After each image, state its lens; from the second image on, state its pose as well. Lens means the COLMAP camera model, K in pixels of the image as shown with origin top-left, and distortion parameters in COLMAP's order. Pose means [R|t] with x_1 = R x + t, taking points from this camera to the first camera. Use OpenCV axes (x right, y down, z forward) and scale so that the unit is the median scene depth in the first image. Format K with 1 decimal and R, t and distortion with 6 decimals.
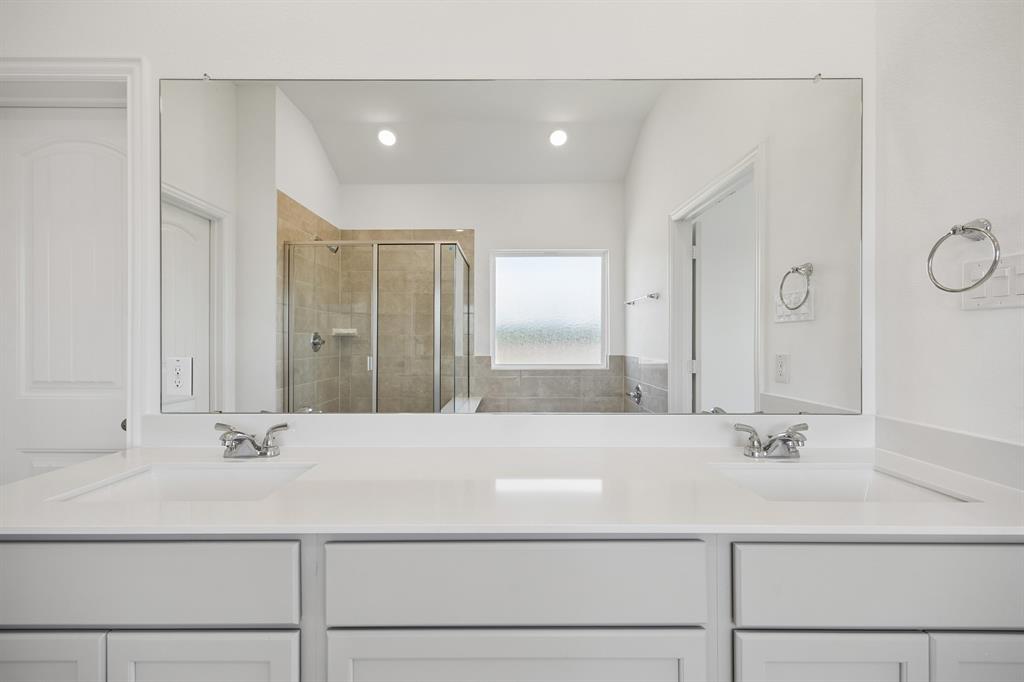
lens RADIAL K [[406.7, 0, 512.0], [0, 406.7, 341.0], [0, 0, 1]] dist [0.005324, -0.000055]
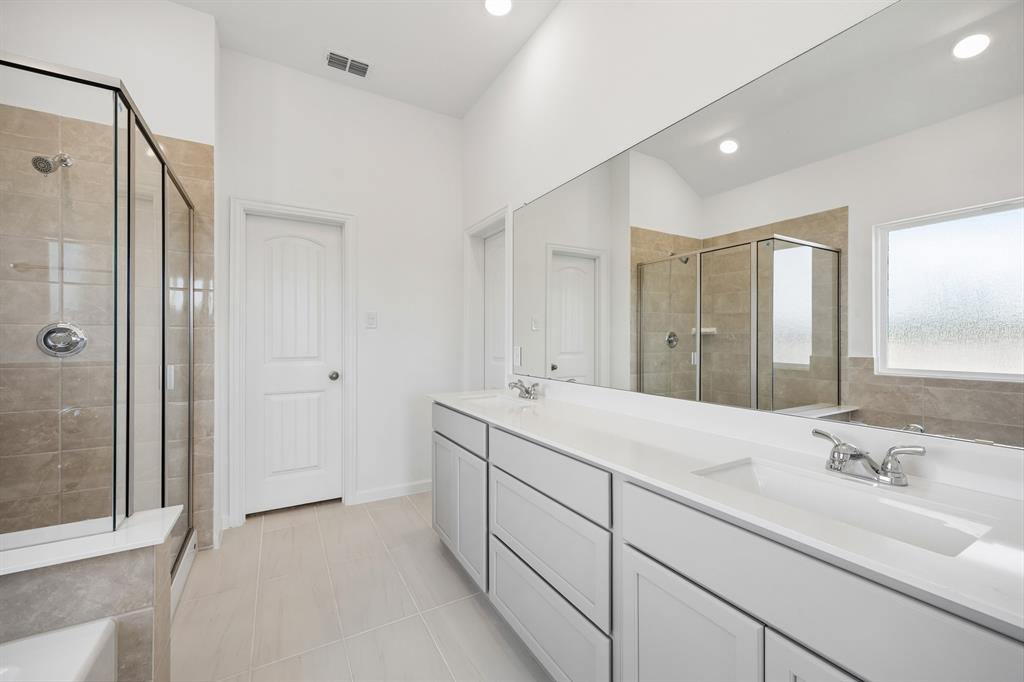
lens RADIAL K [[412.0, 0, 512.0], [0, 412.0, 341.0], [0, 0, 1]] dist [-0.041197, -0.000082]
pose [[0.493755, 0.004731, -0.869588, 0.339863], [-0.000203, 0.999986, 0.005325, -0.000399], [0.869601, -0.002453, 0.493749, -0.008166]]
